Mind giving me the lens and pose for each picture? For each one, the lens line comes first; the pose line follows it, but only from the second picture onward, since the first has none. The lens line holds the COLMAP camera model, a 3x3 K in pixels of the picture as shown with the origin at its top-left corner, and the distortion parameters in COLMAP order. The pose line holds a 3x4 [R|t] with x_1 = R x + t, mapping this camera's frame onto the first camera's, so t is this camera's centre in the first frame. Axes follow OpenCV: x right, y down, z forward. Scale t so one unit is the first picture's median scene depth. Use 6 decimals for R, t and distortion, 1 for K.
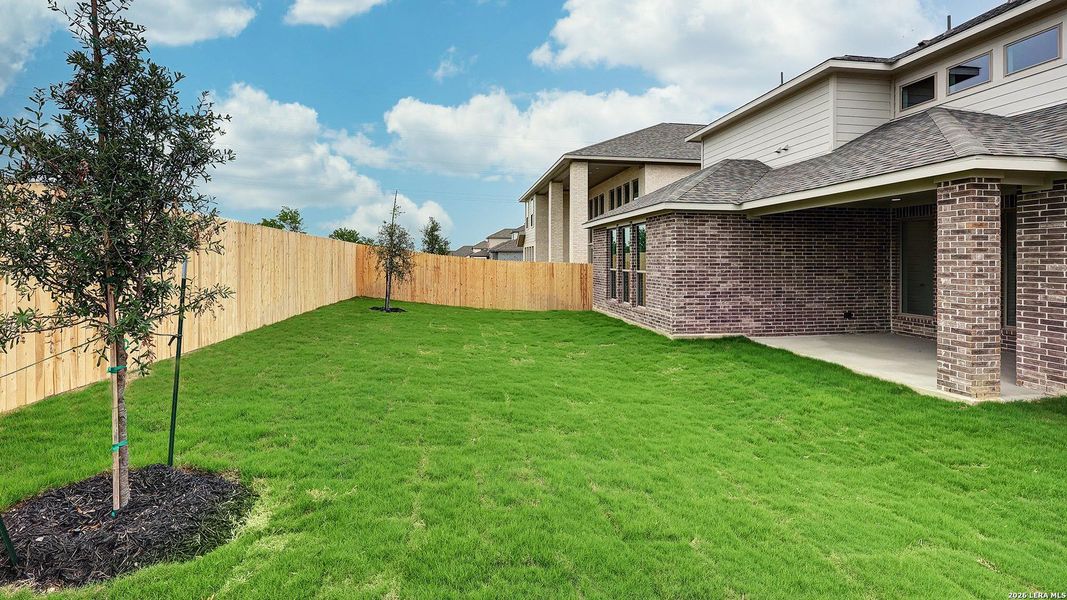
lens RADIAL K [[488.2, 0, 528.6], [0, 488.2, 261.8], [0, 0, 1]] dist [-0.000274, 0.000689]
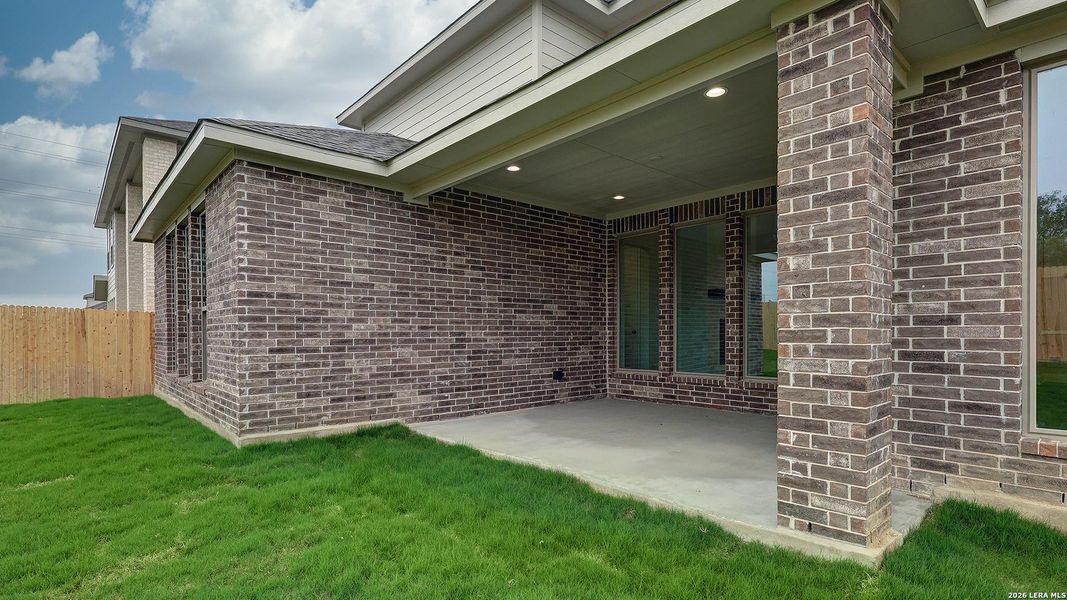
lens RADIAL K [[488.2, 0, 541.7], [0, 488.2, 337.1], [0, 0, 1]] dist [-0.000274, 0.000689]
pose [[0.825532, -0.001311, 0.564354, 0.276632], [0.005593, 0.999967, -0.005858, 0.064543], [-0.564328, 0.007992, 0.825512, 0.489433]]
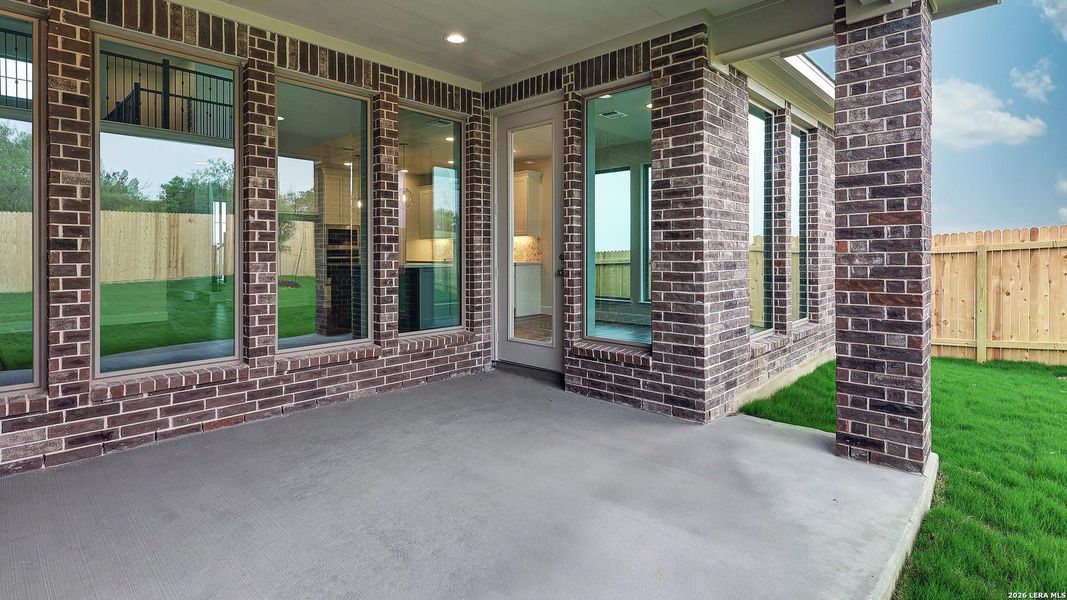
lens RADIAL K [[516.3, 0, 537.8], [0, 516.3, 253.1], [0, 0, 1]] dist [0.003193, 0.000459]
pose [[-0.609192, 0.006487, 0.792996, 0.342213], [0.014443, 0.999891, 0.002916, 0.053623], [-0.792891, 0.013230, -0.609220, 0.694811]]
